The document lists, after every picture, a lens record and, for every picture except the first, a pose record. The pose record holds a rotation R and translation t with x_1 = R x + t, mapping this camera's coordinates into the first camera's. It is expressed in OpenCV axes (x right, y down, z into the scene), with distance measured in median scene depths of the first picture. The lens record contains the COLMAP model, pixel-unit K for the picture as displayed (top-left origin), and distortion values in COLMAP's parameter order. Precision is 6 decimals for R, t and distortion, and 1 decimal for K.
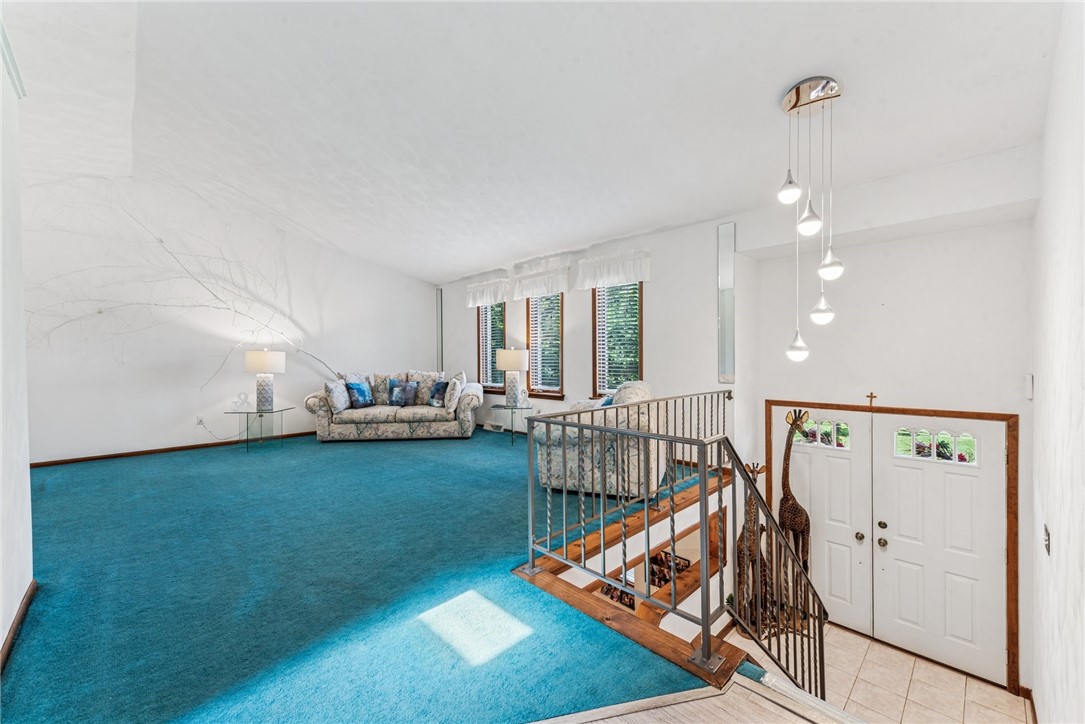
lens RADIAL K [[427.0, 0, 543.1], [0, 427.0, 360.6], [0, 0, 1]] dist [0.004339, -0.000228]
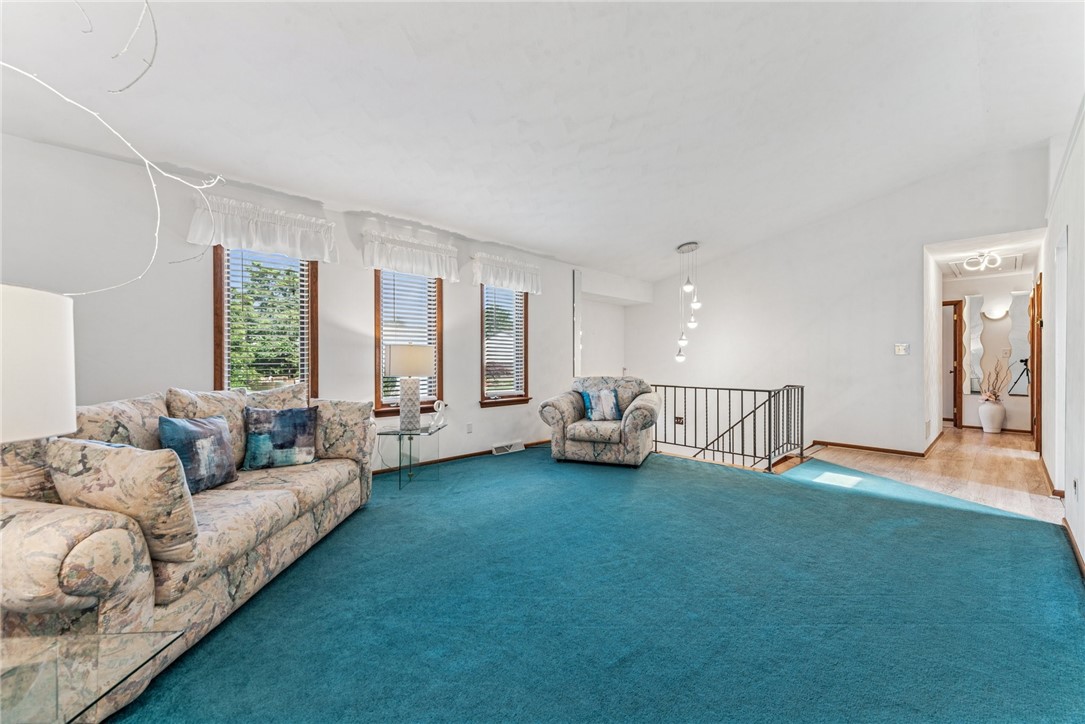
lens RADIAL K [[427.0, 0, 543.2], [0, 427.0, 362.2], [0, 0, 1]] dist [0.004339, -0.000228]
pose [[0.026429, -0.003559, 0.999644, -0.742995], [-0.000892, 0.999993, 0.003584, -0.003393], [-0.999650, -0.000987, 0.026426, 0.758012]]
